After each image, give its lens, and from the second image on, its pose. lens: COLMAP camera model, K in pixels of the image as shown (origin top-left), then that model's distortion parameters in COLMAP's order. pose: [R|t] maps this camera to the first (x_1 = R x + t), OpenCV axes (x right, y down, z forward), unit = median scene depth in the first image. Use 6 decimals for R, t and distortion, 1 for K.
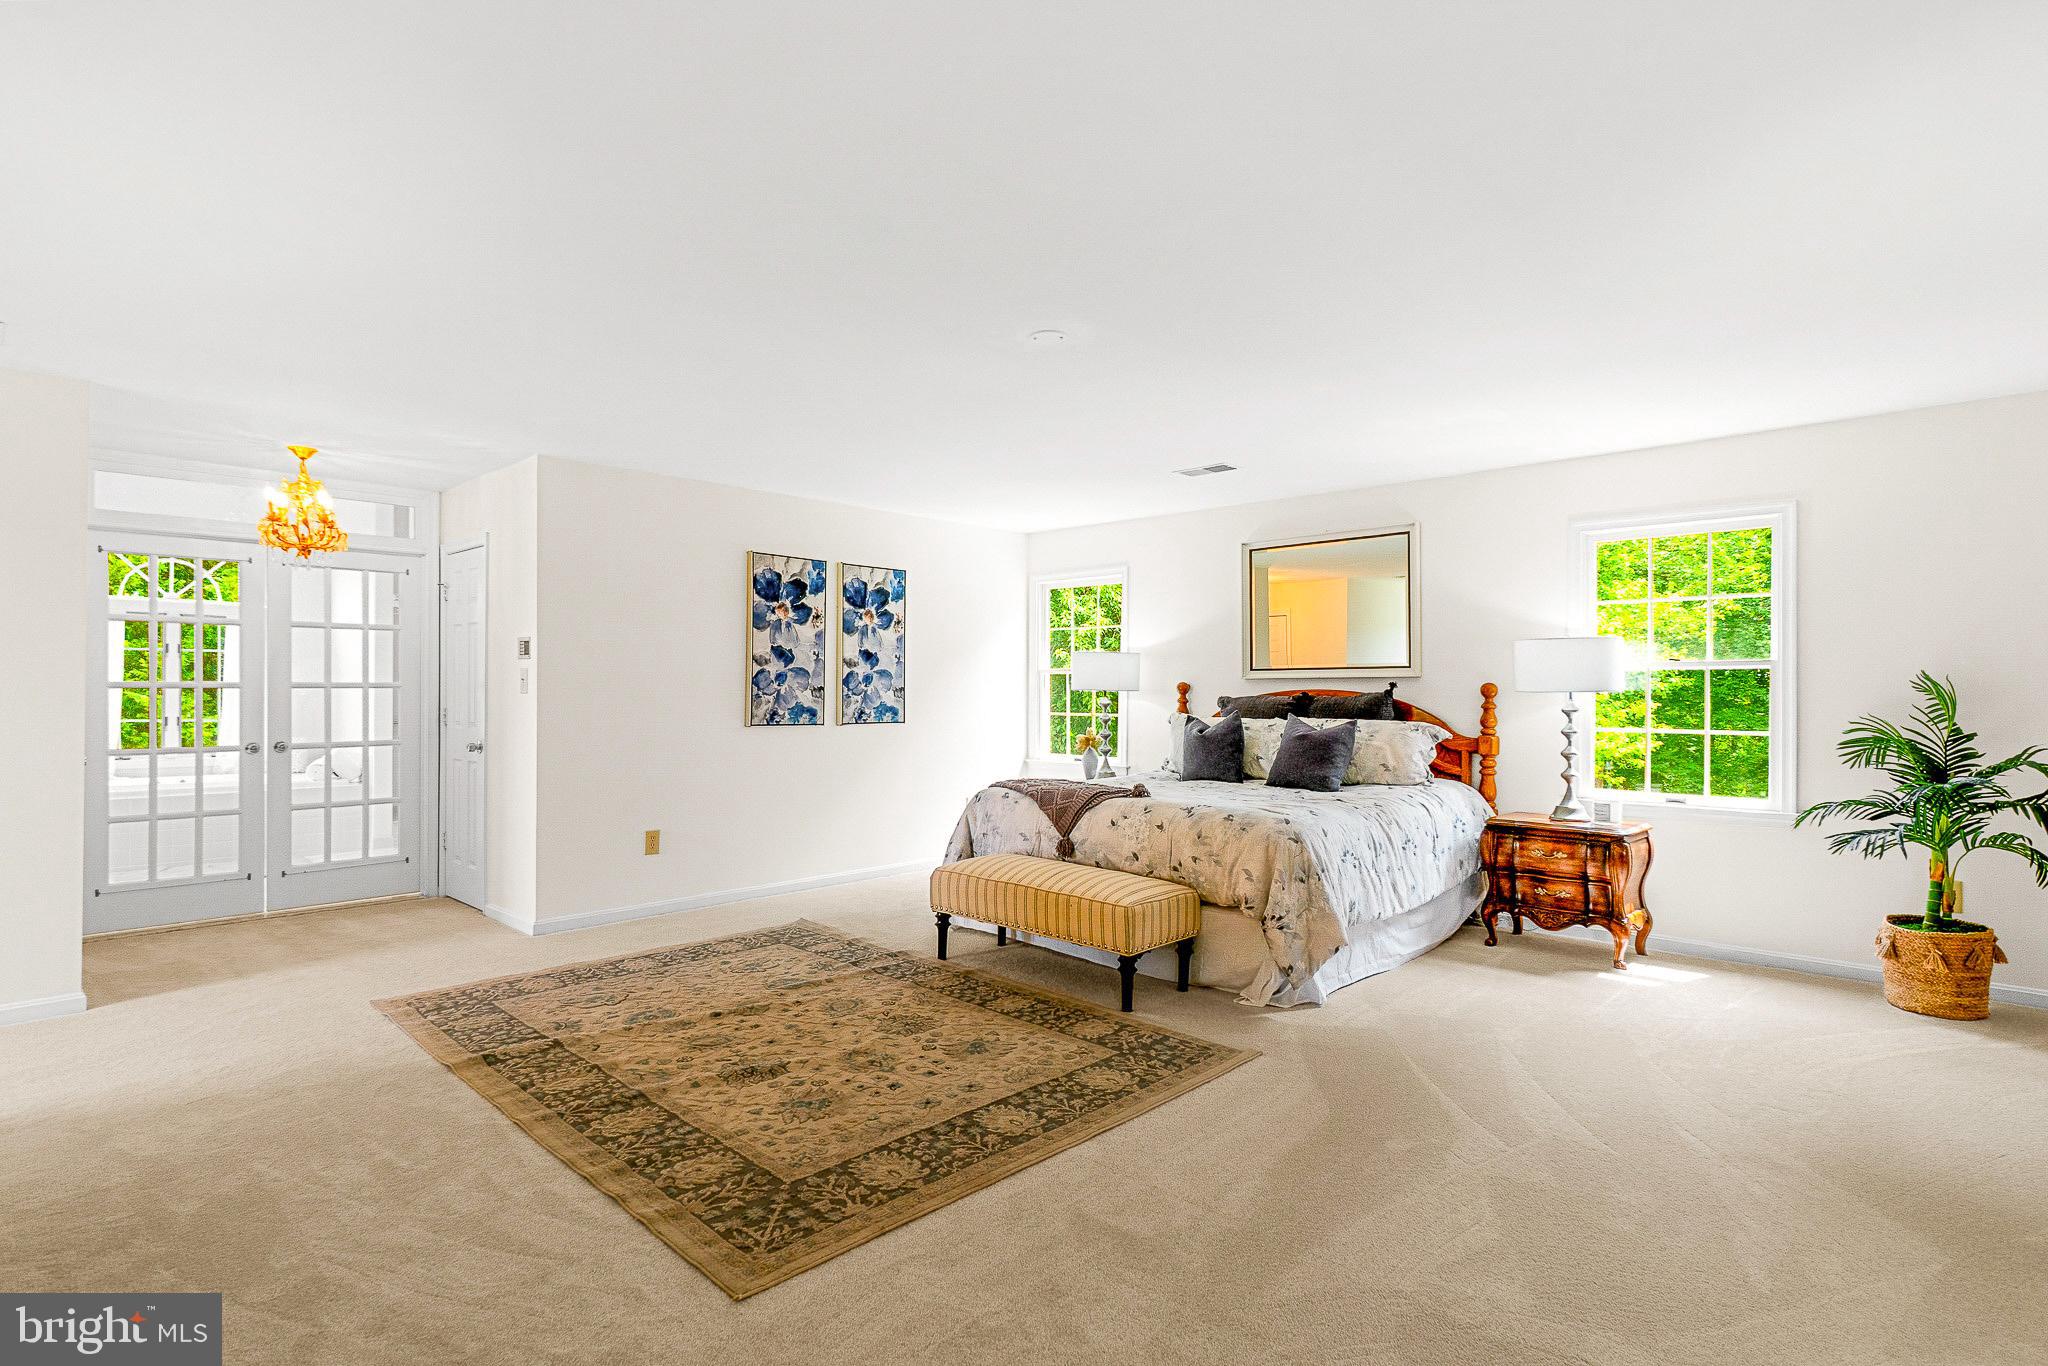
lens RADIAL K [[1025.4, 0, 1020.3], [0, 1025.4, 683.1], [0, 0, 1]] dist [0.004832, -0.000327]
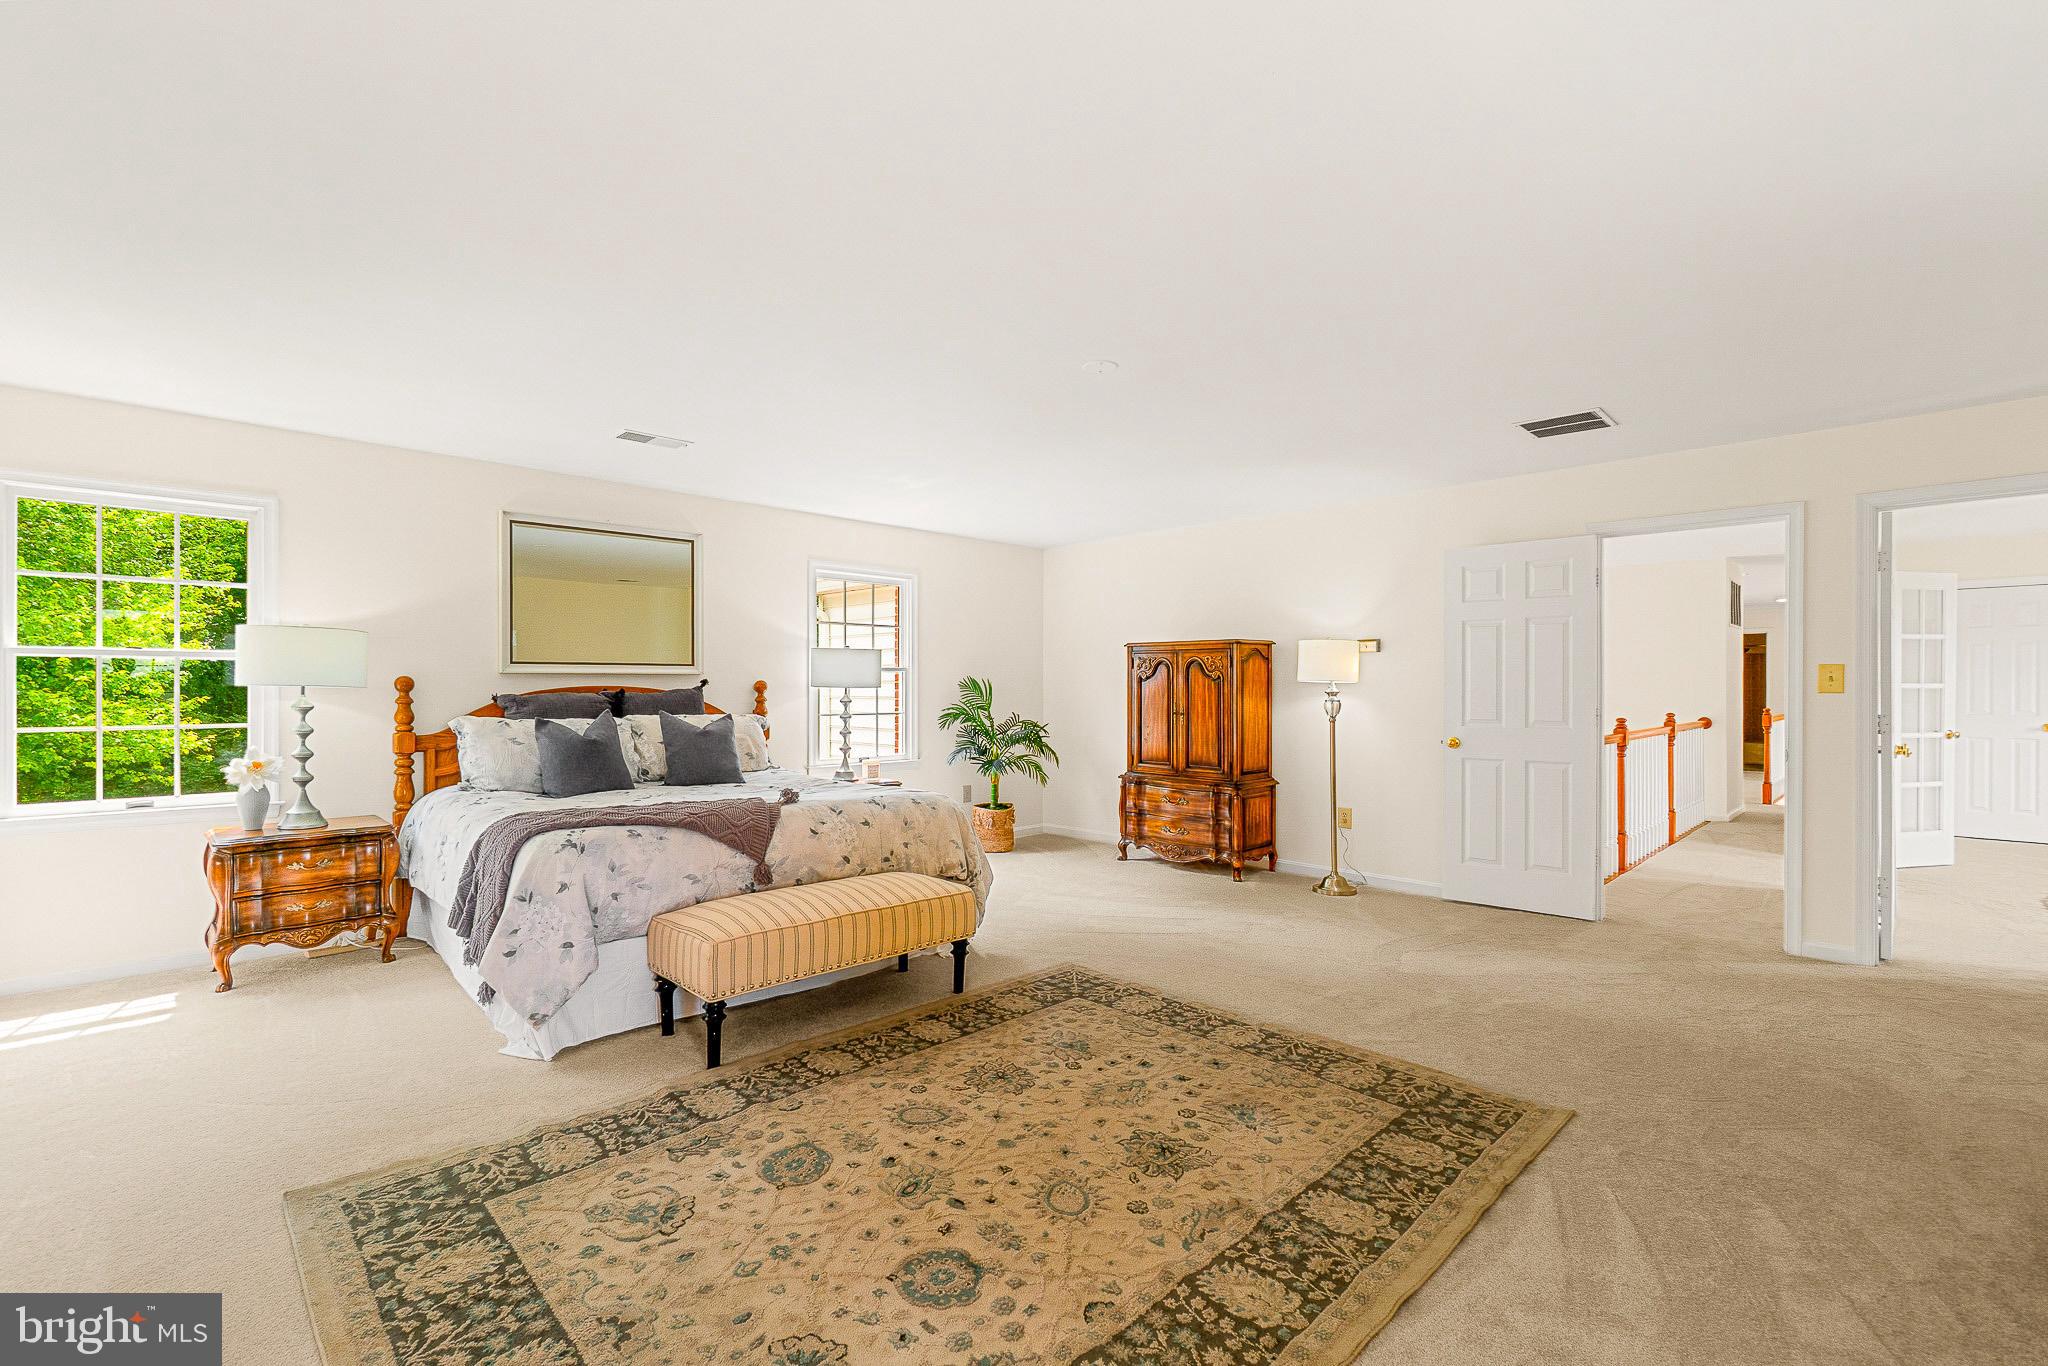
lens RADIAL K [[894.4, 0, 1017.6], [0, 894.4, 685.5], [0, 0, 1]] dist [-0.002519, -0.000226]
pose [[0.035317, 0.000581, 0.999376, -0.800587], [-0.006143, 0.999981, -0.000364, 0.005323], [-0.999357, -0.006127, 0.035320, 0.898118]]
